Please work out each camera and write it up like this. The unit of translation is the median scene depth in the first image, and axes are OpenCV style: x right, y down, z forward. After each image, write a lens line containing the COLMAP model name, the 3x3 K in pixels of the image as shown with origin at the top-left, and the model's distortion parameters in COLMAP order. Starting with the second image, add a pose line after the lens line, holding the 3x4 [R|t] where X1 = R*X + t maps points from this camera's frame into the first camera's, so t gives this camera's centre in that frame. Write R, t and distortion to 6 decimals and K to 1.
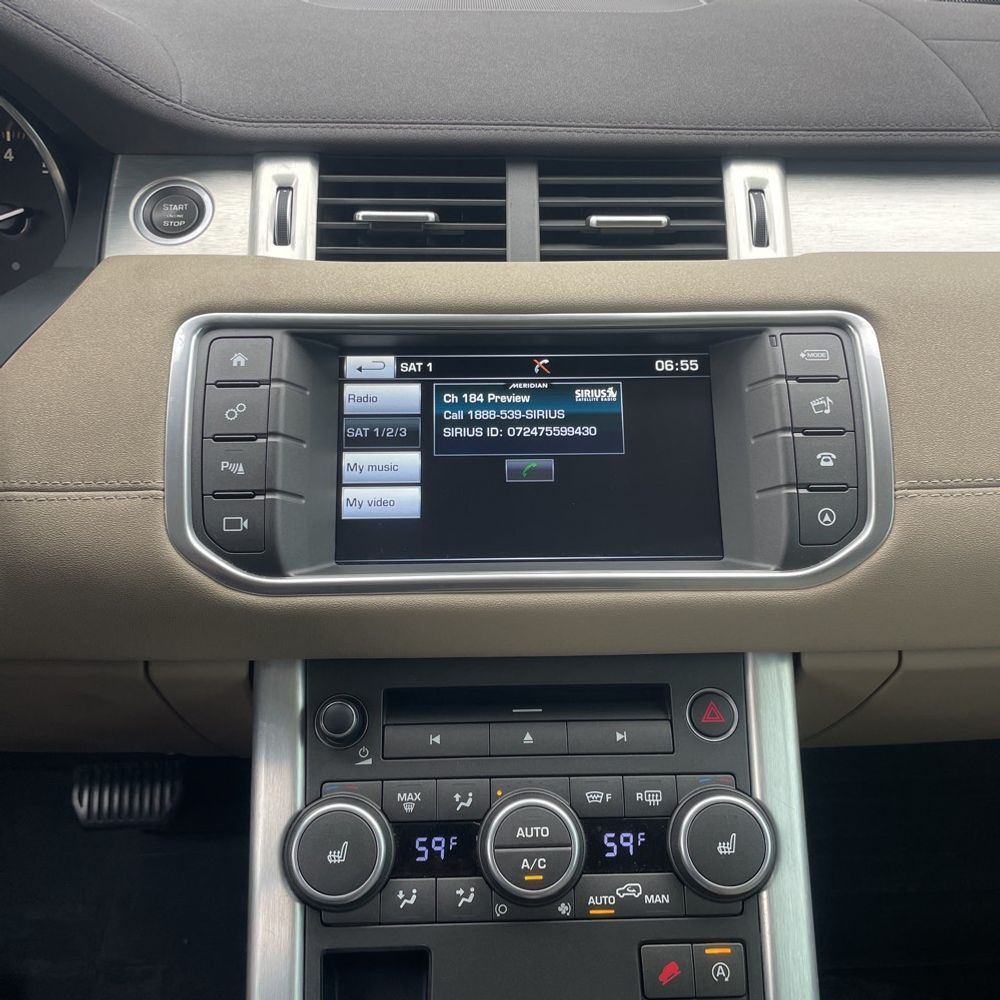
lens RADIAL K [[1010.8, 0, 503.1], [0, 1010.8, 503.5], [0, 0, 1]] dist [0.104807, -0.144095]
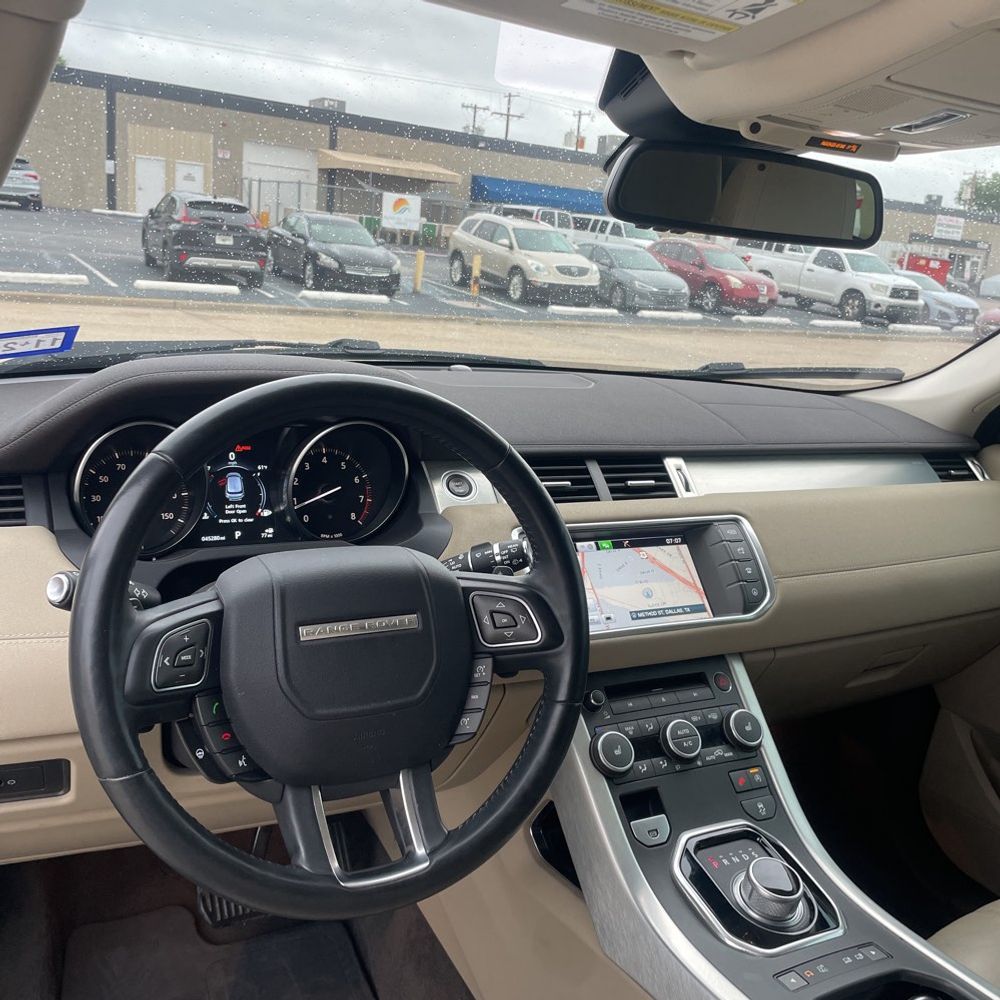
lens RADIAL K [[1016.3, 0, 500.0], [0, 1016.3, 500.0], [0, 0, 1]] dist [0.034076, -0.029672]
pose [[0.896803, -0.036545, 0.440917, -1.294803], [0.141807, 0.967748, -0.208218, 0.217605], [-0.419088, 0.249256, 0.873062, -0.966097]]
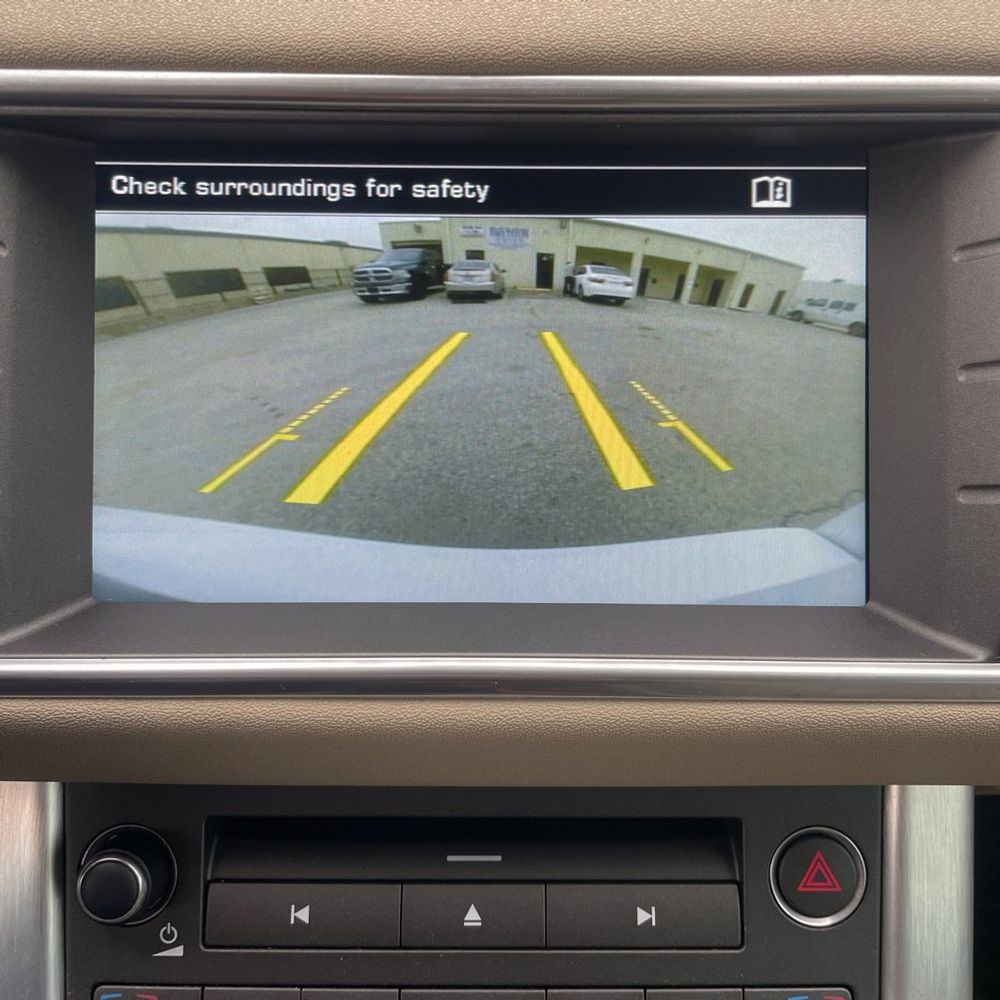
lens RADIAL K [[1010.8, 0, 503.1], [0, 1010.8, 503.5], [0, 0, 1]] dist [0.104807, -0.144095]
pose [[0.999190, 0.024837, -0.031652, 0.051750], [-0.017399, 0.976085, 0.216693, -0.099453], [0.036277, -0.215967, 0.975727, 0.509611]]
